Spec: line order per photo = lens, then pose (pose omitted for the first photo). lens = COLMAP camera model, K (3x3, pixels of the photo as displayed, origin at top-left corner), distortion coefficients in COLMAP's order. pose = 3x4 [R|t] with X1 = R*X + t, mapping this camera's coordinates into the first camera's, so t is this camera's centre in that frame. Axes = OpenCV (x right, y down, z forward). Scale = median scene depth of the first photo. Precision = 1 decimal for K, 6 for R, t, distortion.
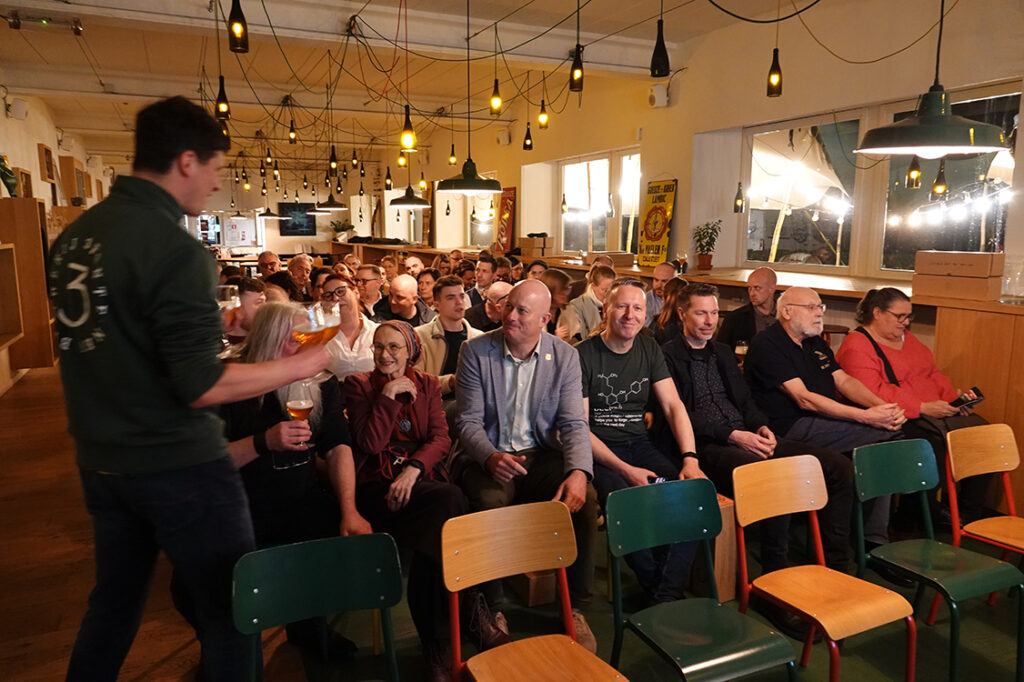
lens RADIAL K [[715.4, 0, 513.9], [0, 715.4, 338.3], [0, 0, 1]] dist [-0.001033, -0.002666]
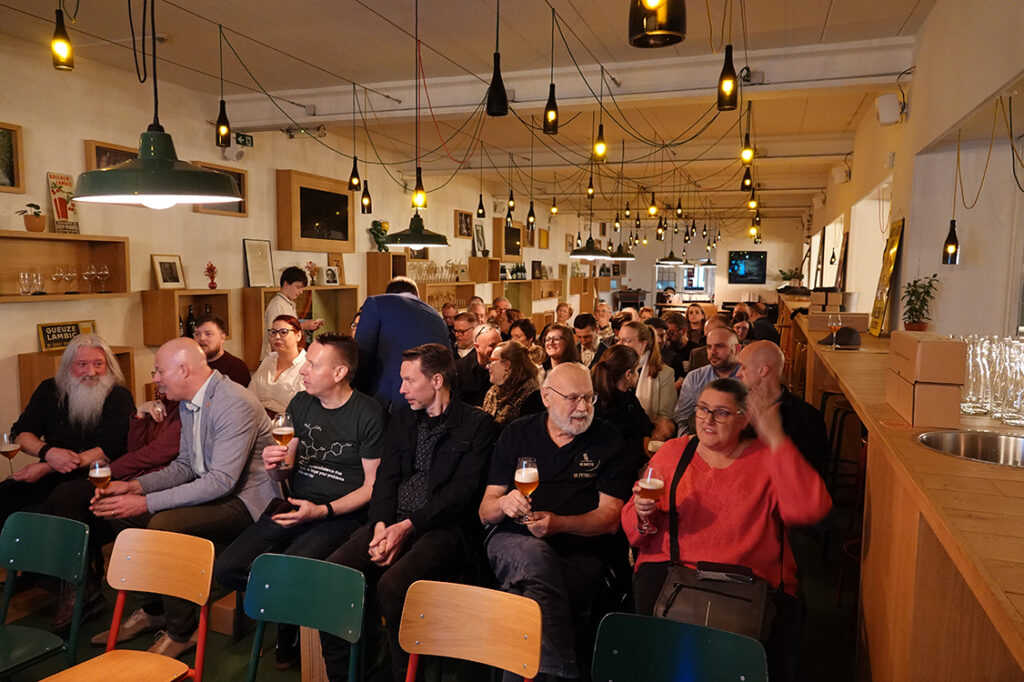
lens RADIAL K [[715.4, 0, 513.9], [0, 715.4, 338.3], [0, 0, 1]] dist [-0.001033, -0.002666]
pose [[0.718206, 0.071677, -0.692129, 0.499172], [-0.116247, 0.993061, -0.017785, -0.044610], [0.686051, 0.093231, 0.721555, 0.231157]]
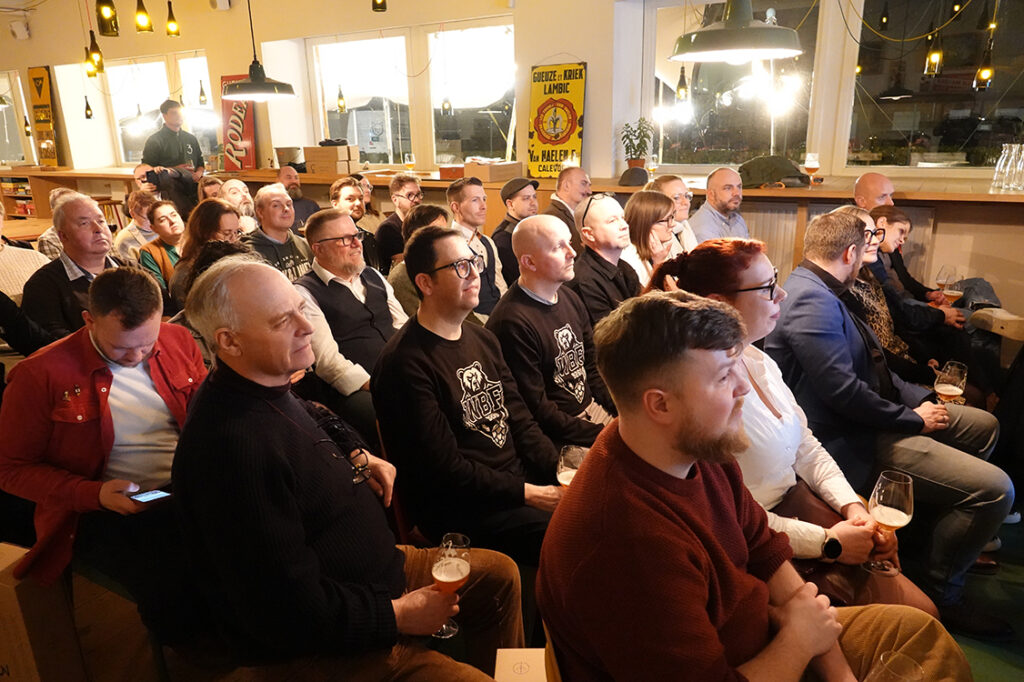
lens RADIAL K [[710.9, 0, 524.9], [0, 710.9, 329.8], [0, 0, 1]] dist [0.001366, -0.002259]
pose [[0.817973, -0.178827, 0.546755, -0.330203], [0.111832, 0.981754, 0.153795, -0.069068], [-0.564282, -0.064655, 0.823047, 0.419249]]
